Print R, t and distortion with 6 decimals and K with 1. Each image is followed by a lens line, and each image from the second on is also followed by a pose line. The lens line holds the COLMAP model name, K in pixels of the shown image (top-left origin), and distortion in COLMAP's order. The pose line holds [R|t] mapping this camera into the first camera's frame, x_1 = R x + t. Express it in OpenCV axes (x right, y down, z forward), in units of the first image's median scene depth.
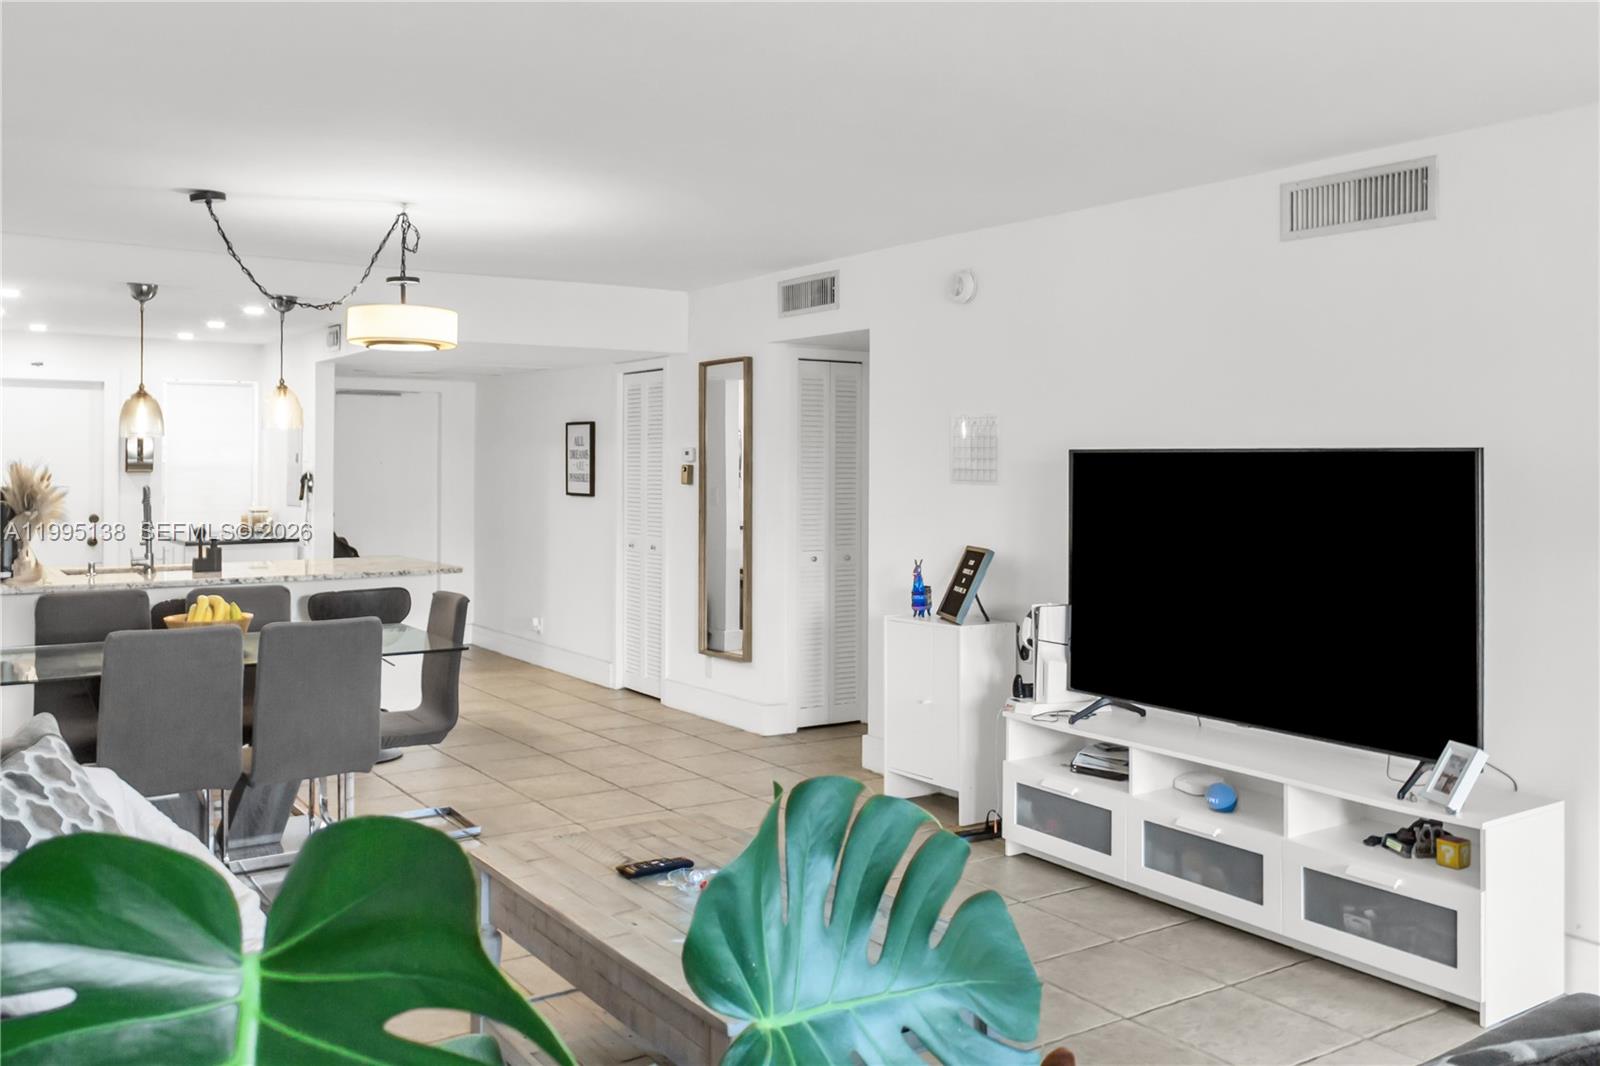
lens RADIAL K [[1324.9, 0, 795.7], [0, 1324.9, 451.4], [0, 0, 1]] dist [0.004372, -0.004851]
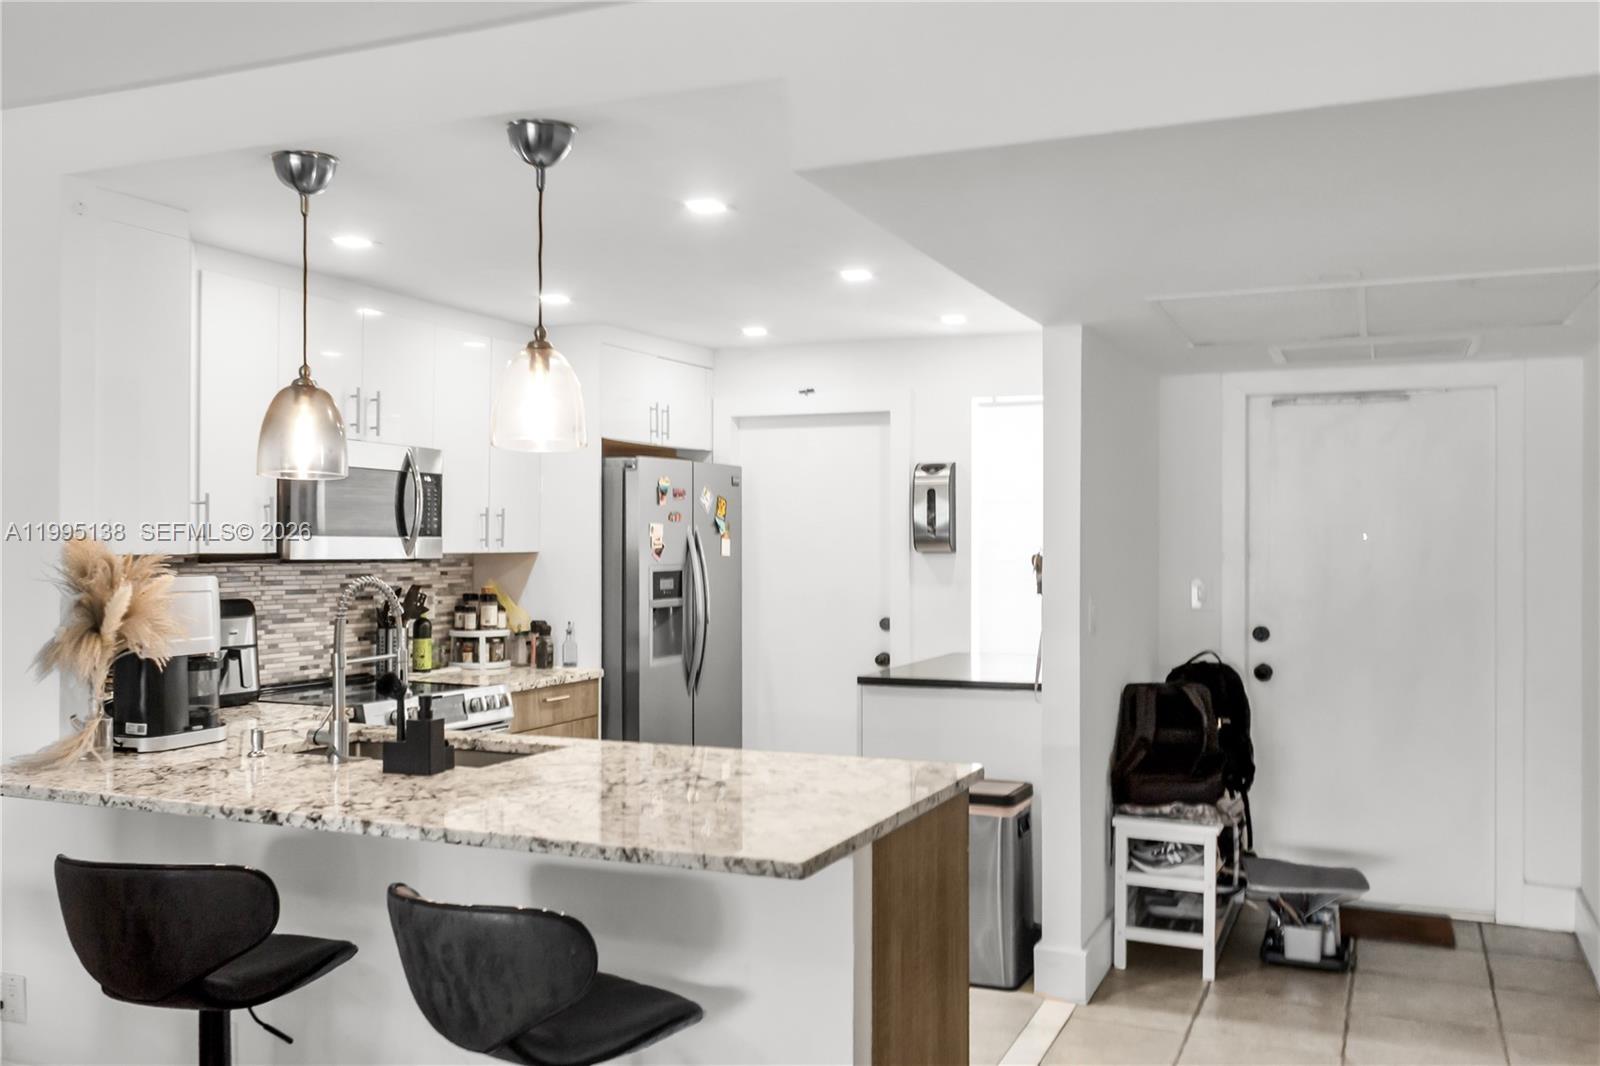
lens RADIAL K [[1369.3, 0, 800.0], [0, 1369.3, 533.0], [0, 0, 1]] dist [0.003409, 0.006626]
pose [[0.530342, -0.010023, -0.847724, 0.022210], [0.008659, 0.999942, -0.006406, 0.016276], [0.847739, -0.003943, 0.530398, 1.002197]]
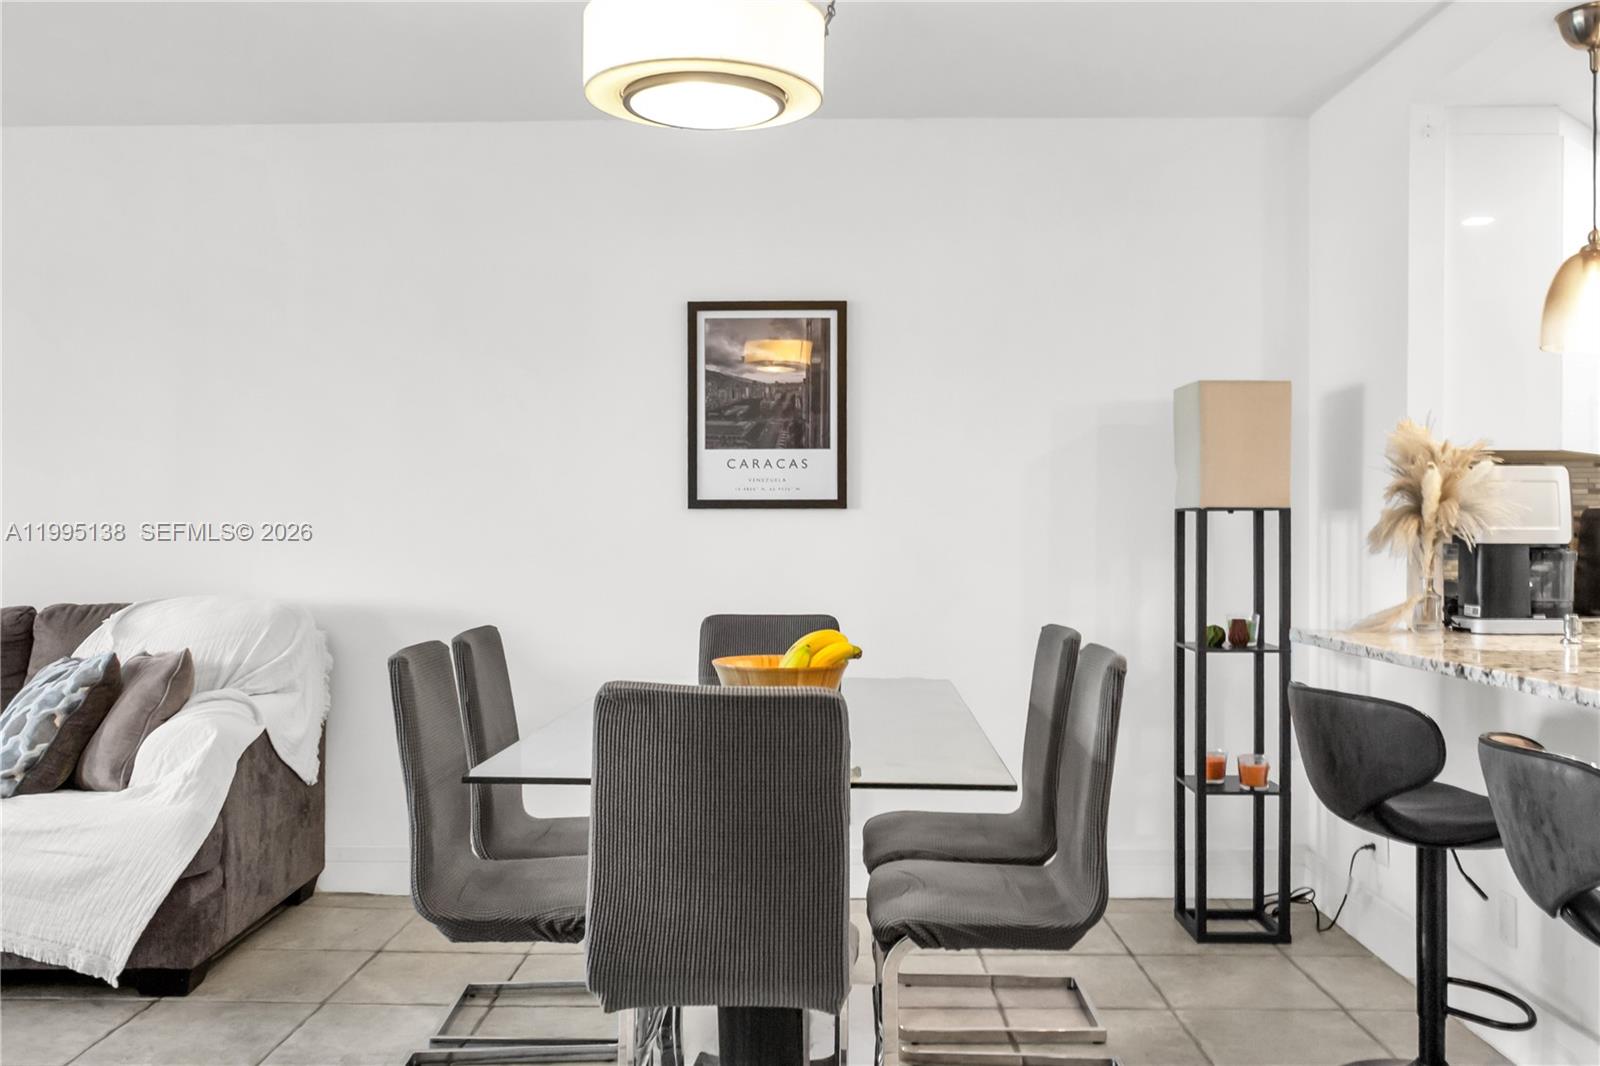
lens RADIAL K [[1369.3, 0, 800.0], [0, 1369.3, 533.0], [0, 0, 1]] dist [0.003409, 0.006626]
pose [[-0.579646, -0.005159, -0.814852, 0.052396], [0.003561, 0.999954, -0.008864, 0.063345], [0.814861, -0.008040, -0.579601, 1.184076]]
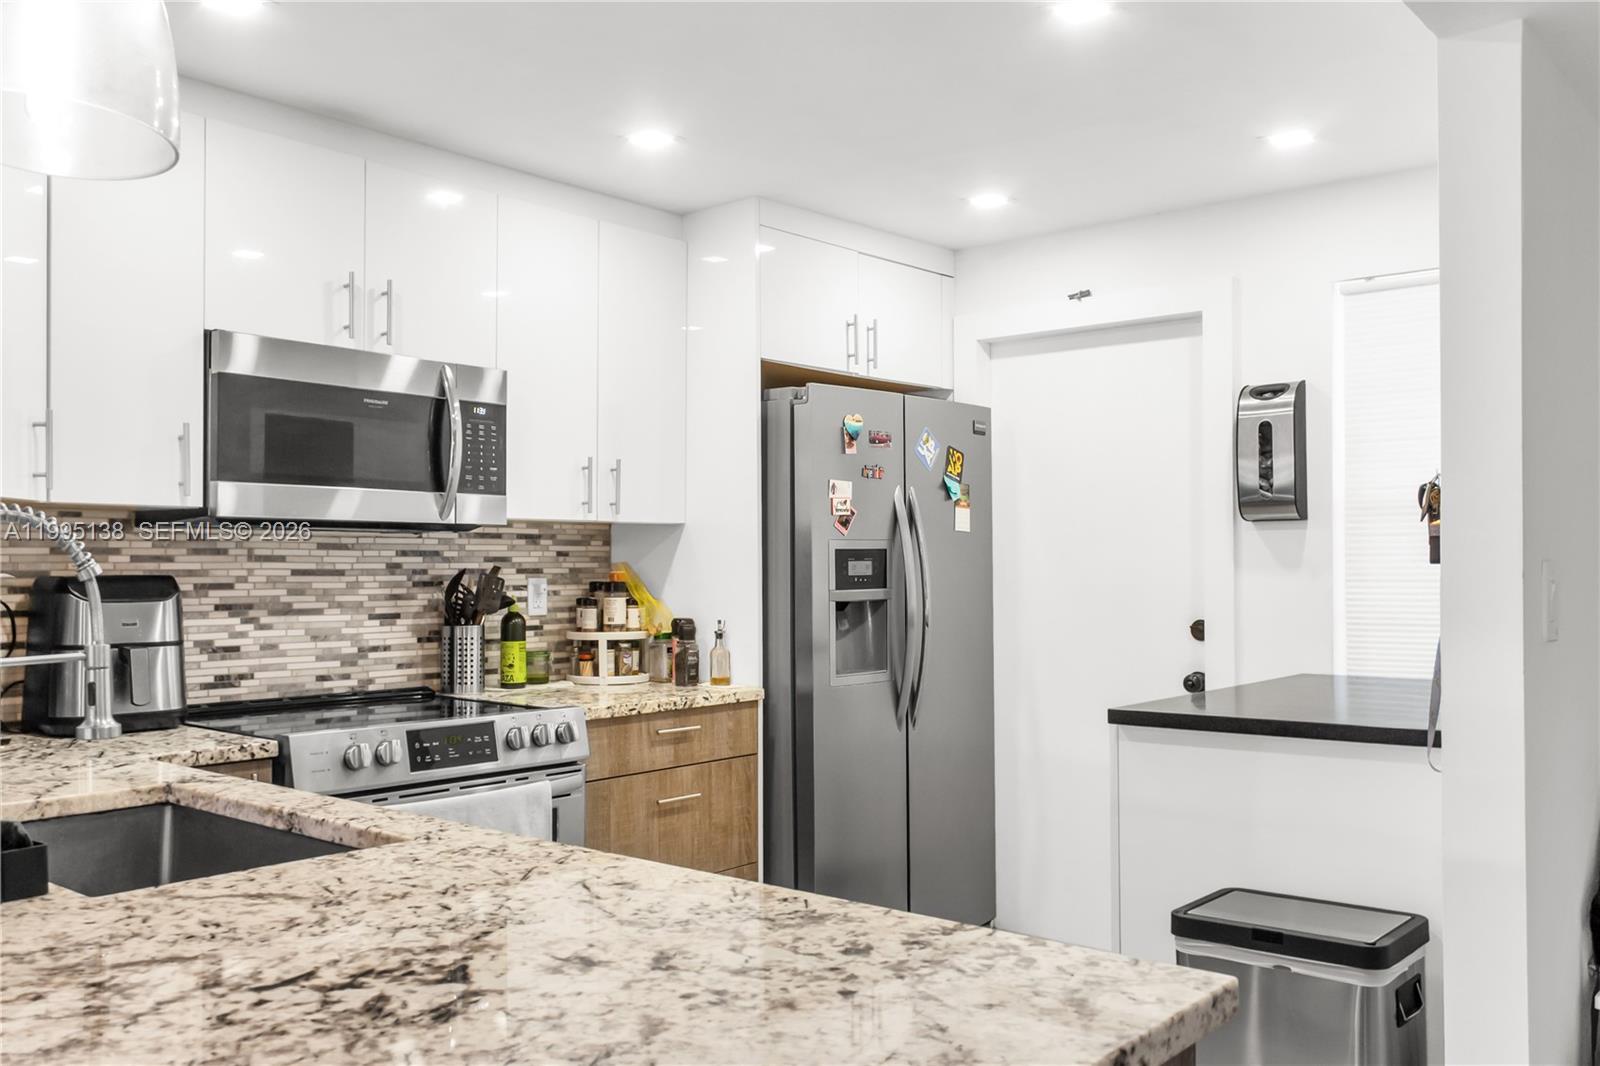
lens RADIAL K [[1331.5, 0, 801.7], [0, 1331.5, 551.5], [0, 0, 1]] dist [0.005384, 0.004482]
pose [[0.264628, -0.015730, -0.964222, -0.233204], [0.013961, 0.999825, -0.012480, 0.045972], [0.964249, -0.010159, 0.264802, 1.243291]]
